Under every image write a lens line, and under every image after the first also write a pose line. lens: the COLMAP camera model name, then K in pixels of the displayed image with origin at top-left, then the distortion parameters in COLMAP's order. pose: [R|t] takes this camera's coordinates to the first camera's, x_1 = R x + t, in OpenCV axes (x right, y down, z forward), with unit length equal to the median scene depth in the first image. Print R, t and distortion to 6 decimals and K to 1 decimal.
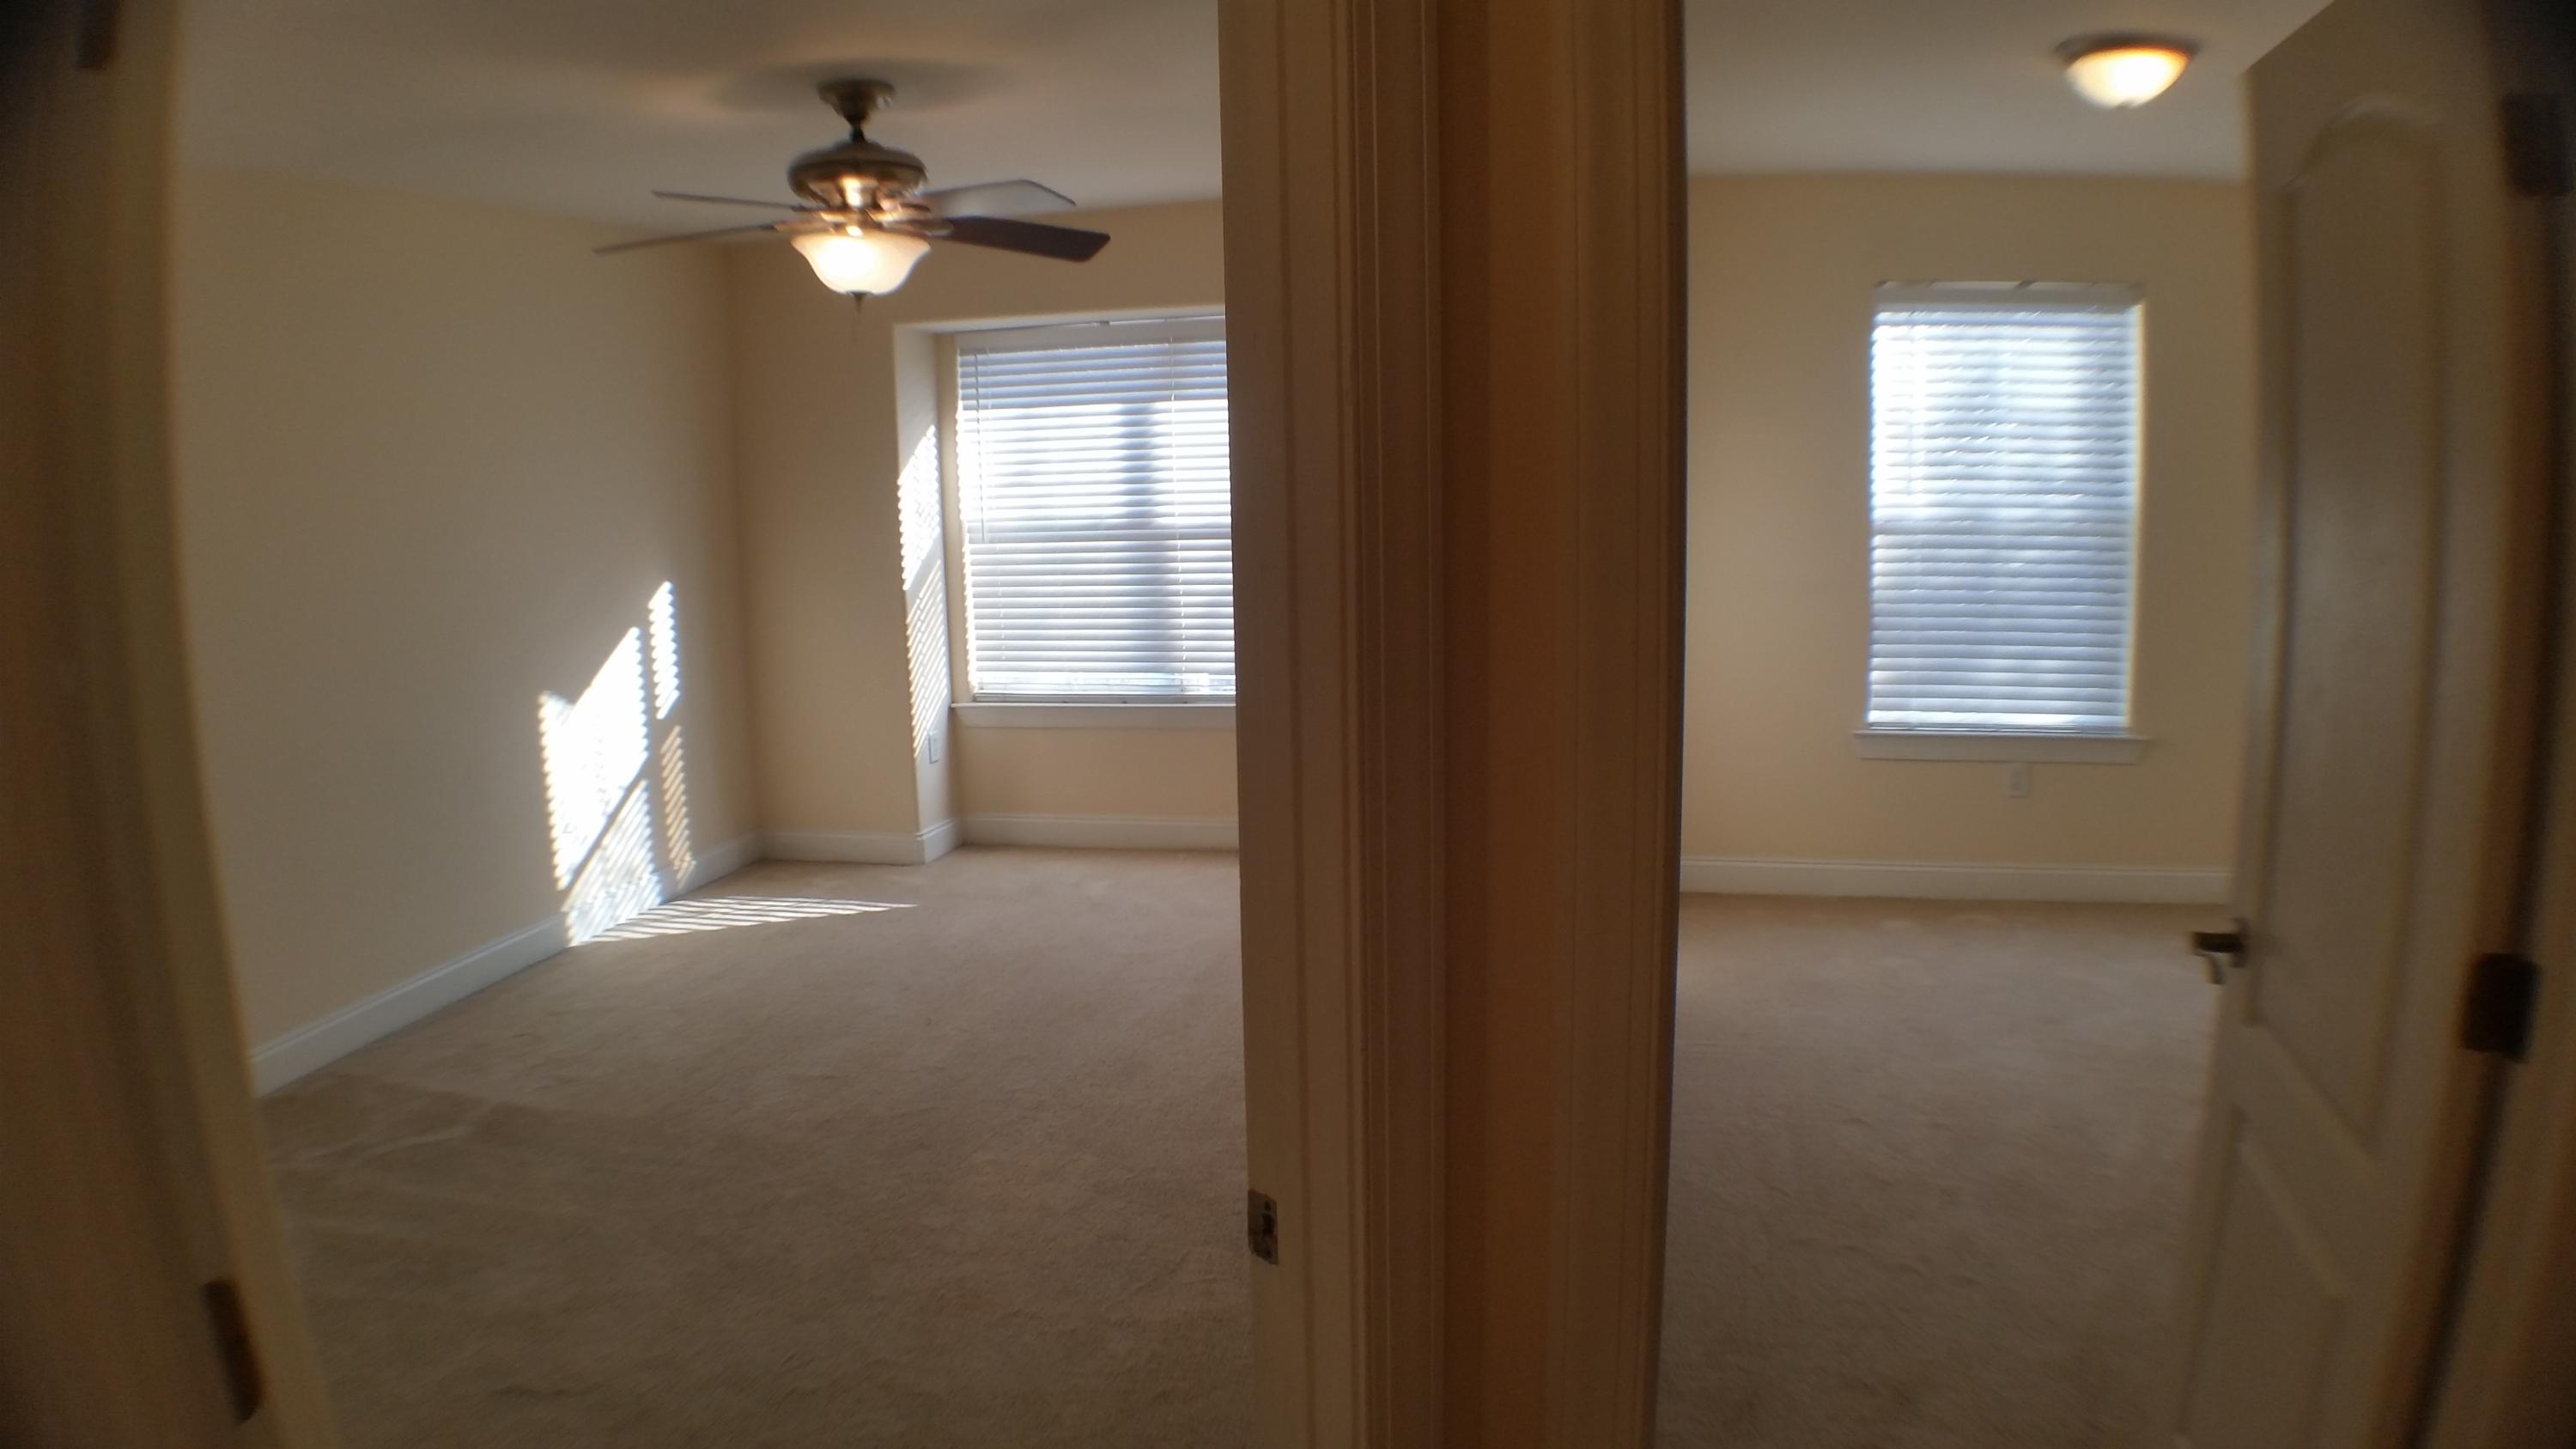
lens RADIAL K [[1788.0, 0, 1288.0], [0, 1788.0, 724.5], [0, 0, 1]] dist [-0.147738, 0.000860]
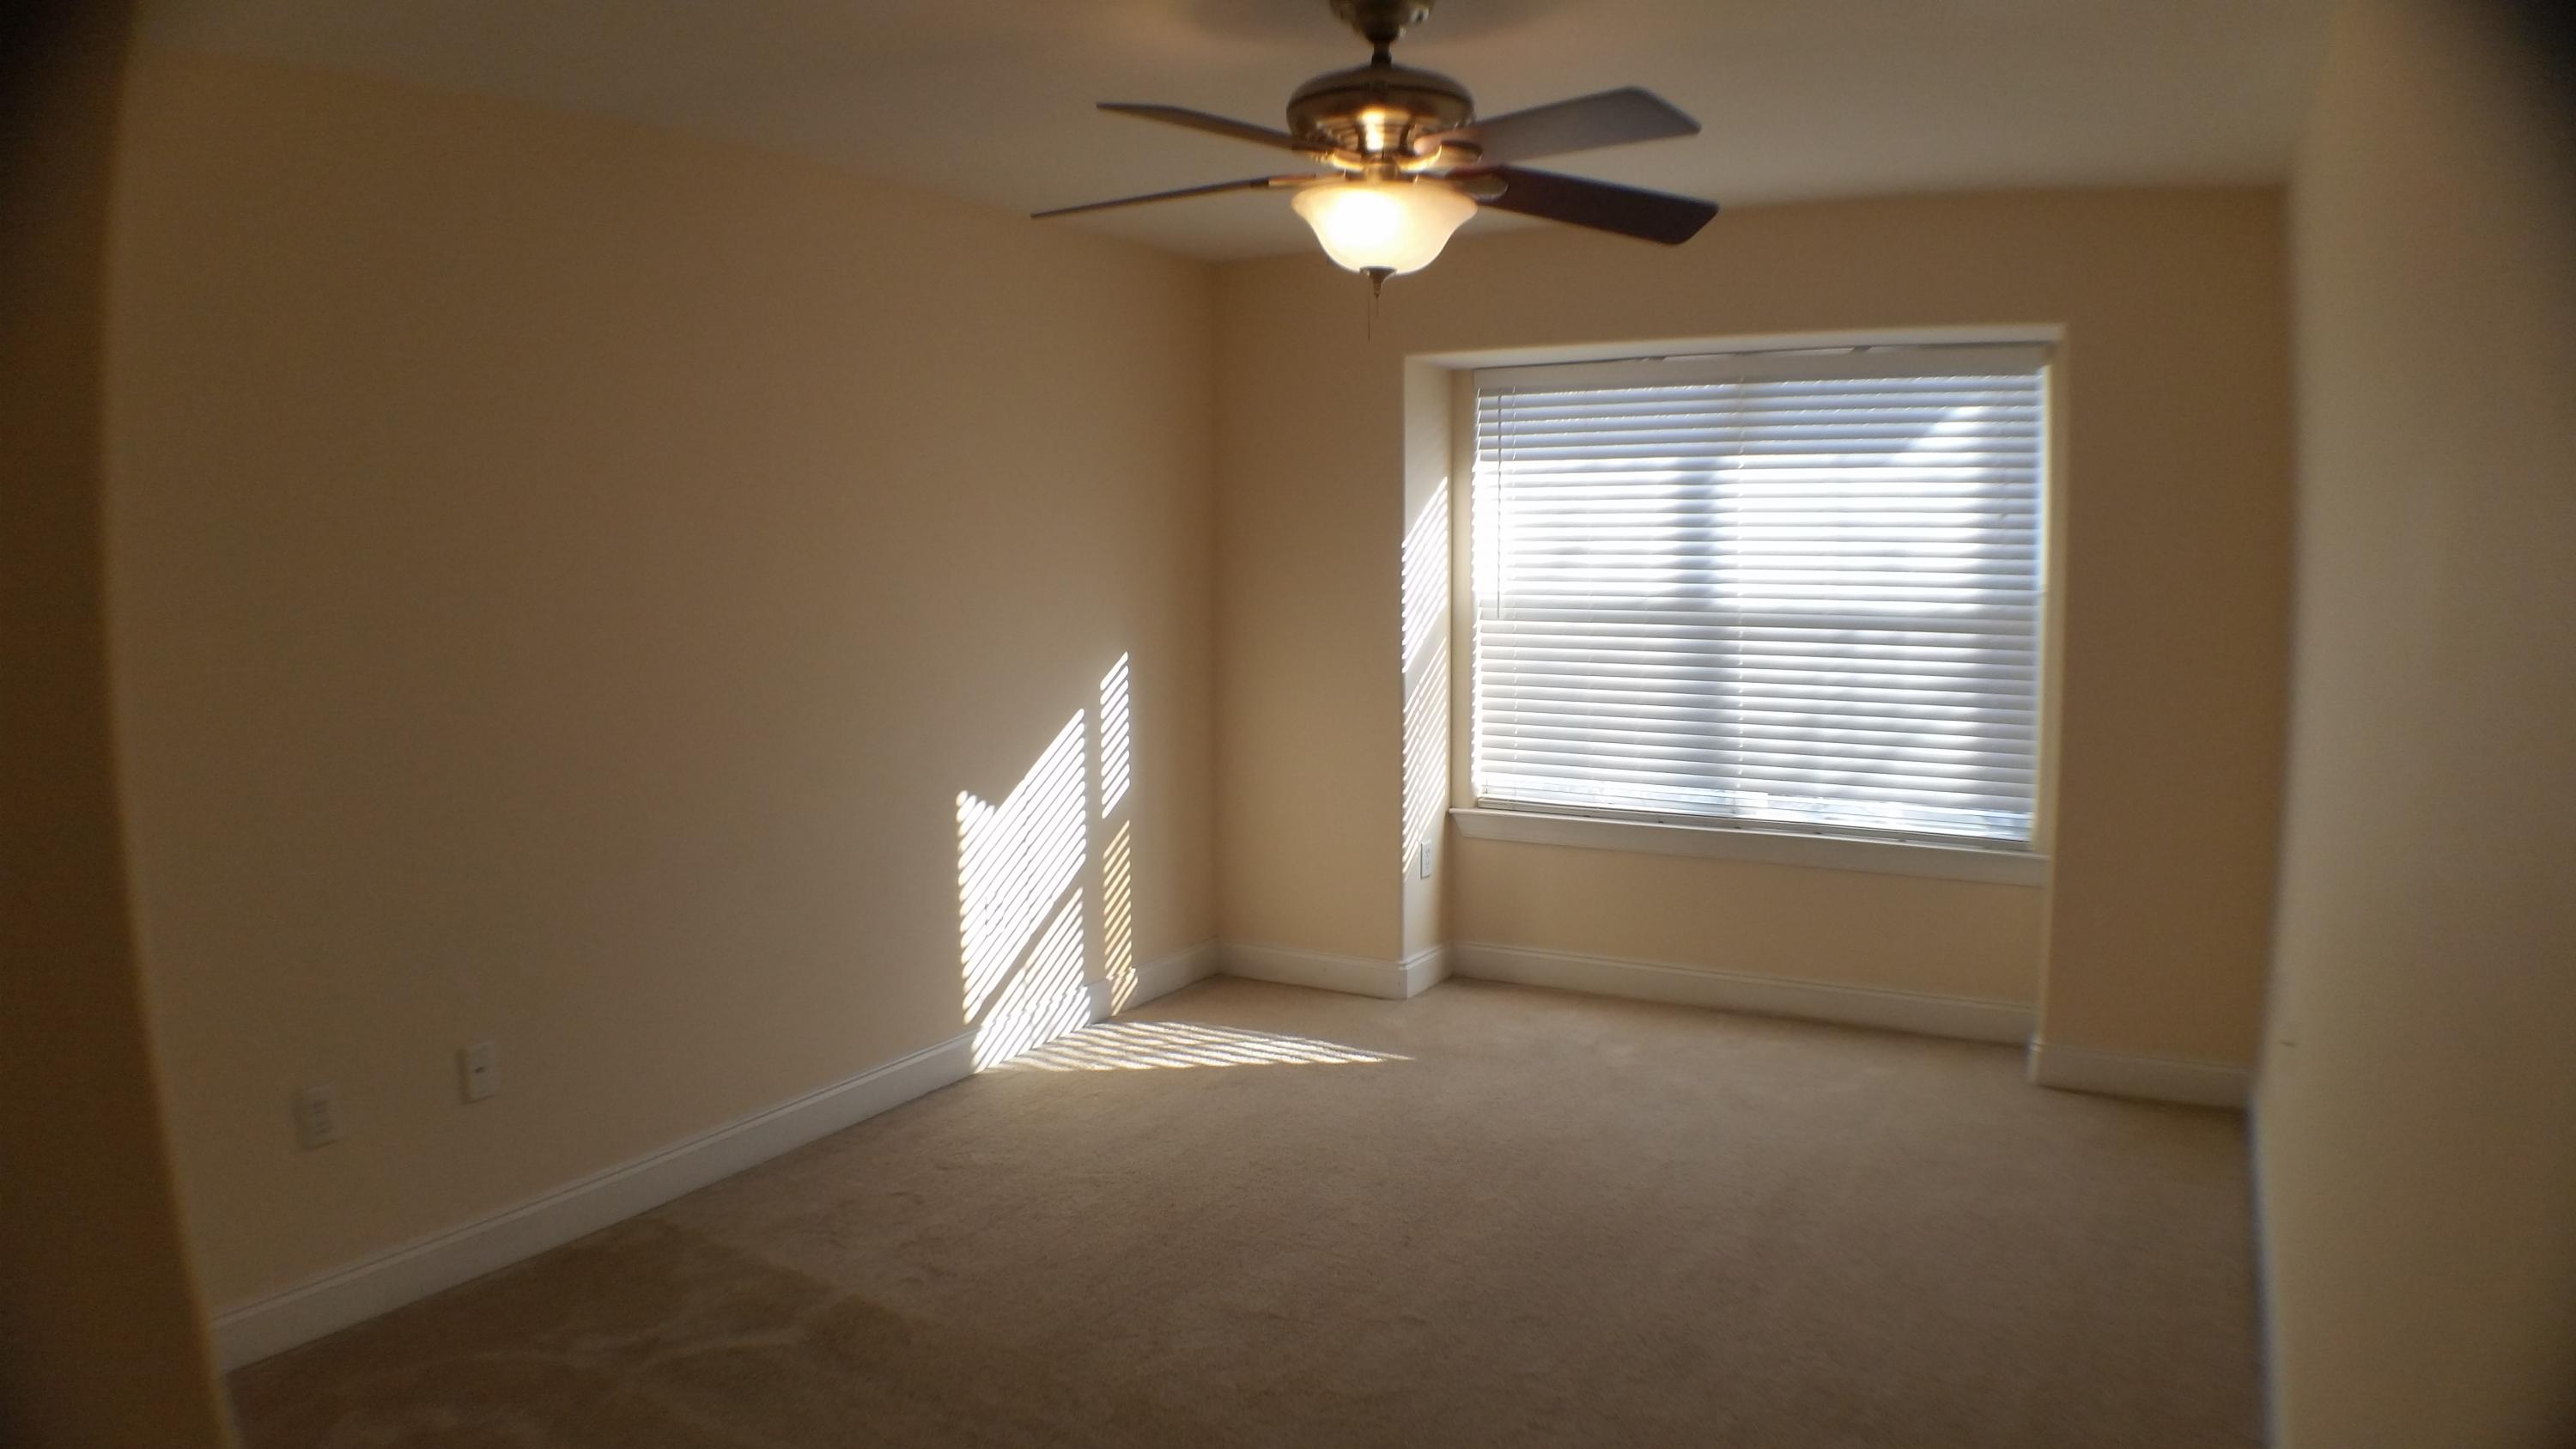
lens RADIAL K [[1788.0, 0, 1288.0], [0, 1788.0, 724.5], [0, 0, 1]] dist [-0.147738, 0.000860]
pose [[0.964023, 0.049431, -0.261183, -0.047579], [-0.060126, 0.997641, -0.033115, -0.020262], [0.258930, 0.047628, 0.964721, 0.176034]]
